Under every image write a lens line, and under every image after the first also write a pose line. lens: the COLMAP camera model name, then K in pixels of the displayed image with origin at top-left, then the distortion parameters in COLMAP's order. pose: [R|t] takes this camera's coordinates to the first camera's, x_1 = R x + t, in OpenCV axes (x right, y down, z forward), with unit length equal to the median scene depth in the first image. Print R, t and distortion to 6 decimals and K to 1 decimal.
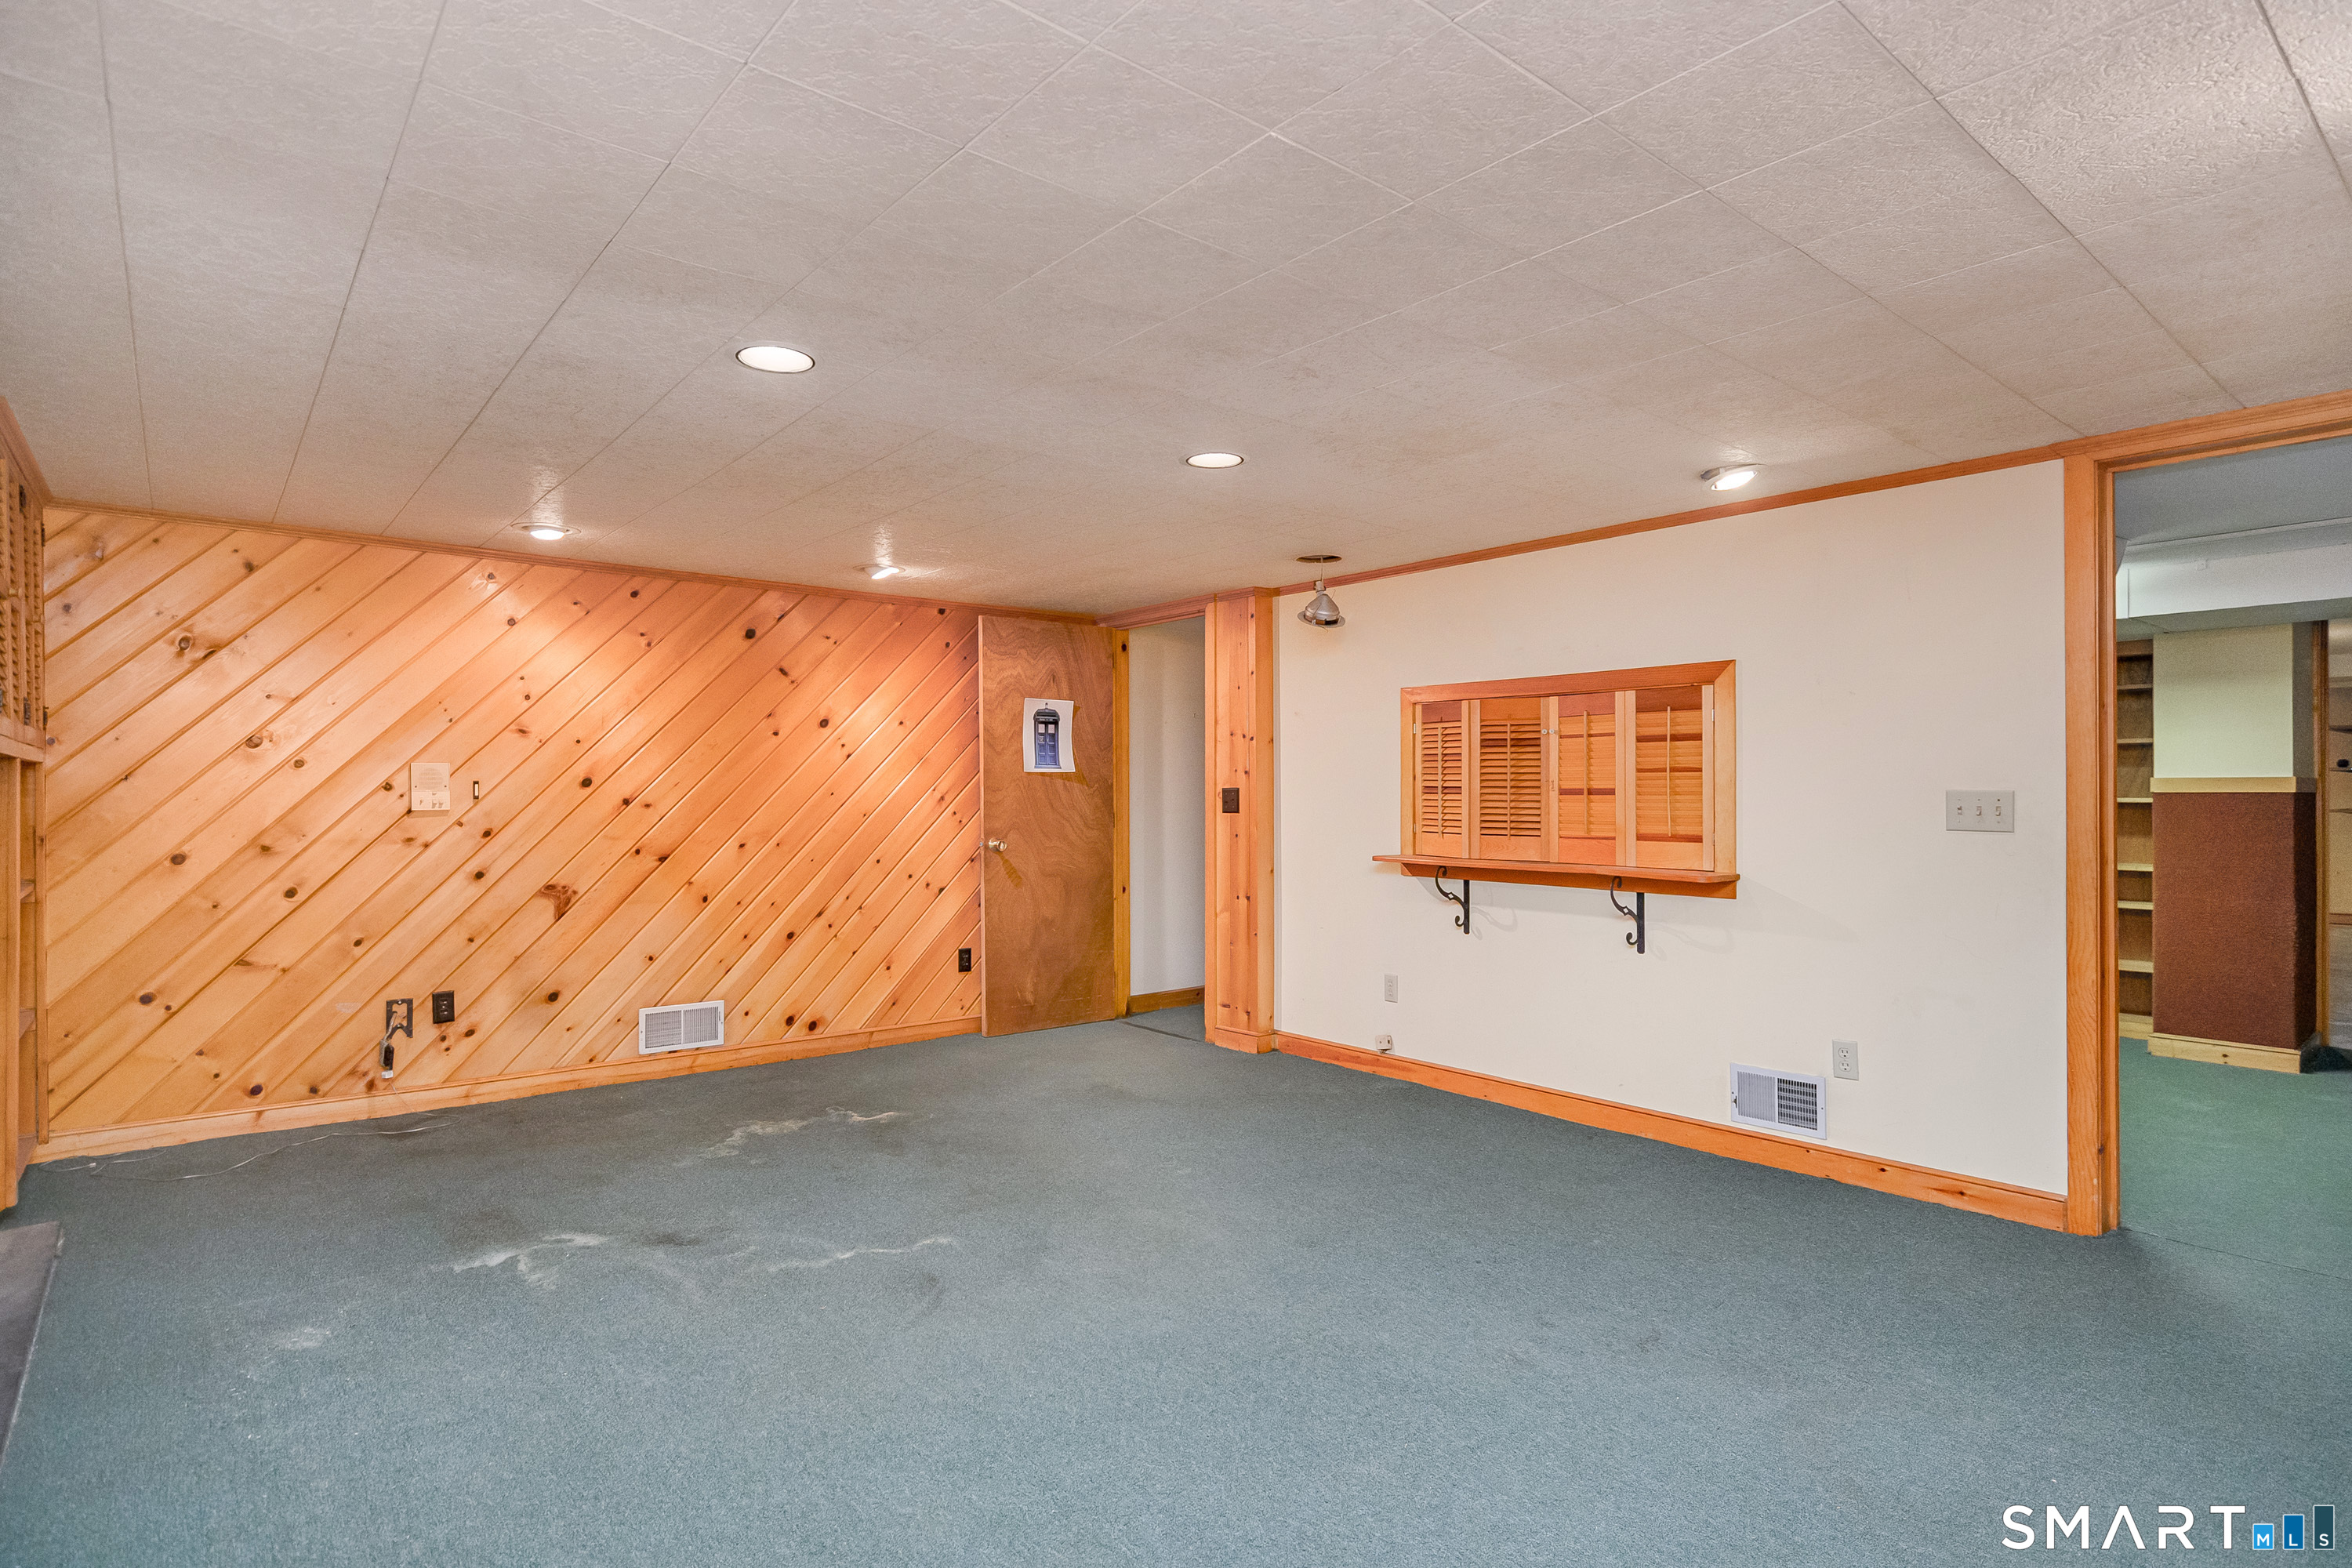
lens RADIAL K [[1195.9, 0, 1174.4], [0, 1195.9, 787.0], [0, 0, 1]] dist [0.000501, -0.000417]
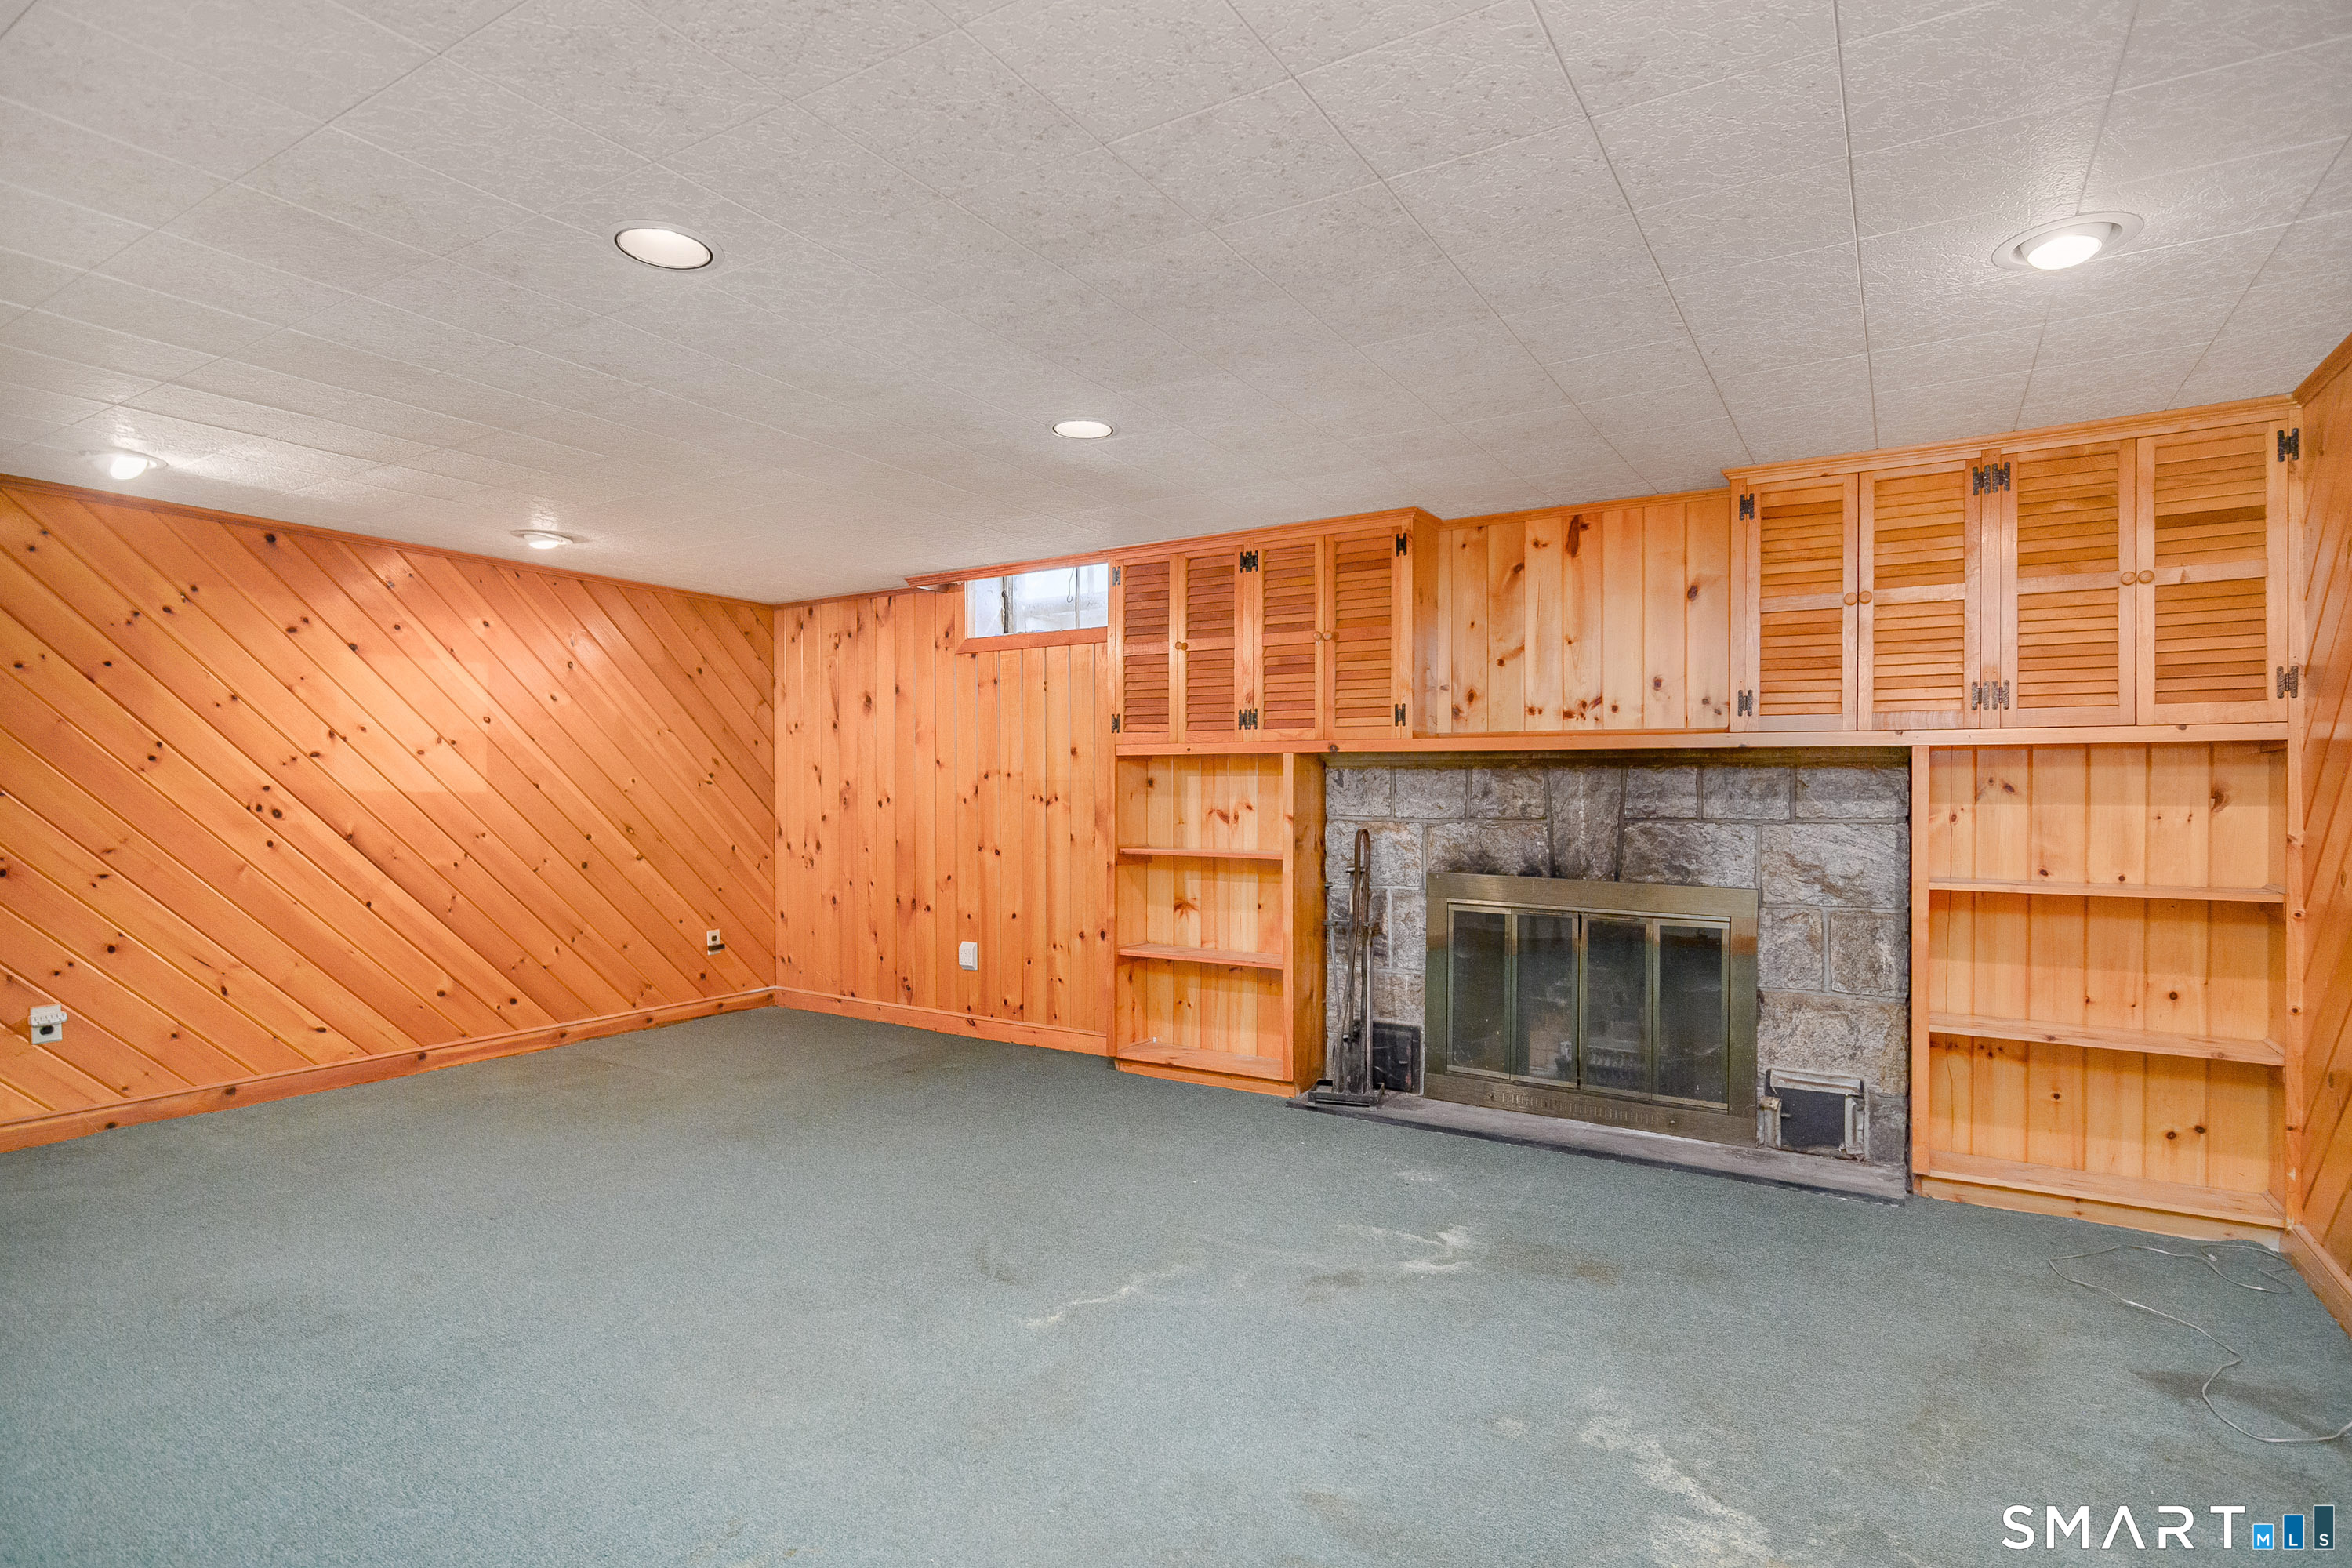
lens RADIAL K [[1195.9, 0, 1174.5], [0, 1195.9, 786.9], [0, 0, 1]] dist [0.000501, -0.000417]
pose [[-0.947717, -0.000211, -0.319111, -0.021357], [-0.000130, 1.000000, -0.000275, 0.013527], [0.319111, -0.000219, -0.947717, 1.761337]]
